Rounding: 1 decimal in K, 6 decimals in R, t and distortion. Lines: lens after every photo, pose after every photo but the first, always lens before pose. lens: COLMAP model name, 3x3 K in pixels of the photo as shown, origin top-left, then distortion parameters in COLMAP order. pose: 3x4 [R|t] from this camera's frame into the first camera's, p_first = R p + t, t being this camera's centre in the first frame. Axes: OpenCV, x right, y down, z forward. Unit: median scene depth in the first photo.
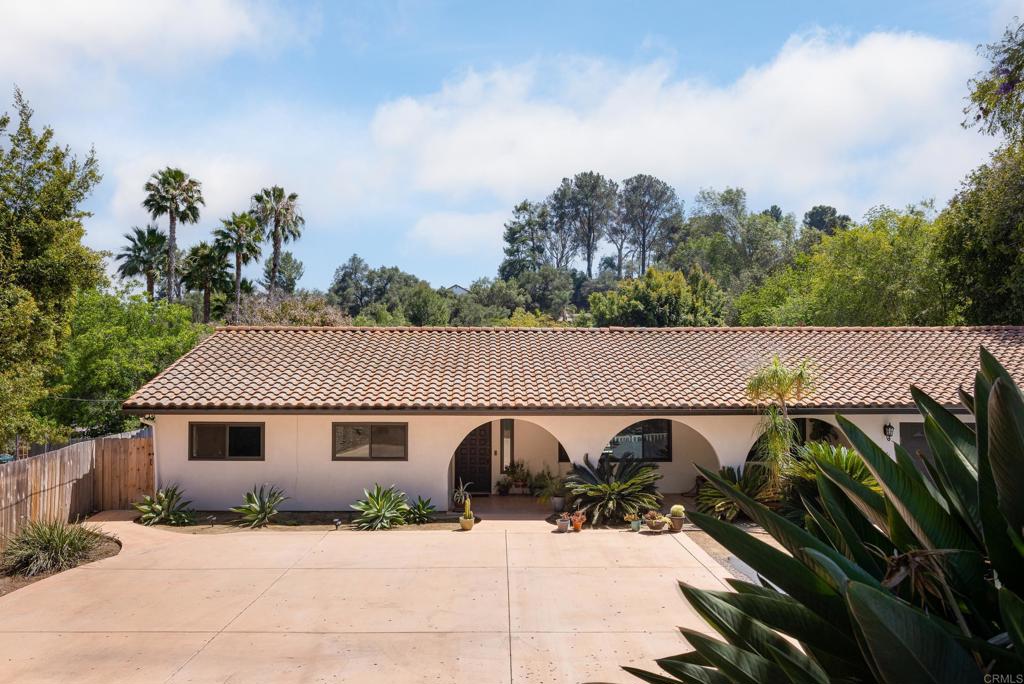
lens RADIAL K [[724.4, 0, 512.0], [0, 724.4, 342.0], [0, 0, 1]] dist [-0.001500, 0.000200]
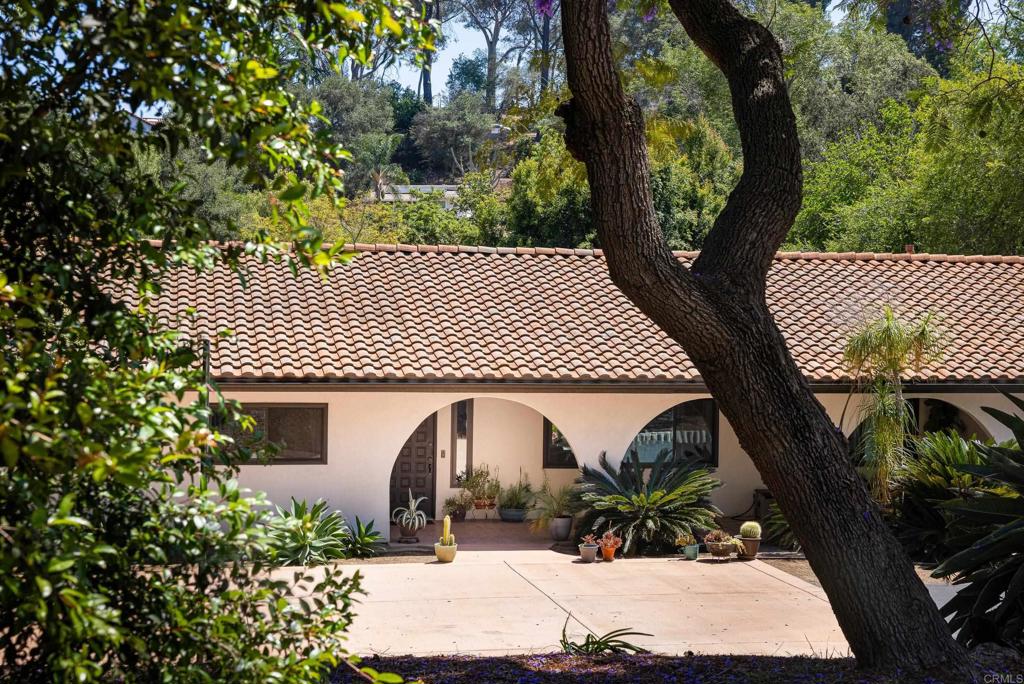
lens RADIAL K [[1619.0, 0, 512.0], [0, 1619.0, 342.0], [0, 0, 1]] dist [0.018997, -0.041347]
pose [[0.985616, 0.008813, 0.168772, -0.214111], [-0.019148, 0.998032, 0.059706, -0.027778], [-0.167914, -0.062079, 0.983845, -0.390093]]
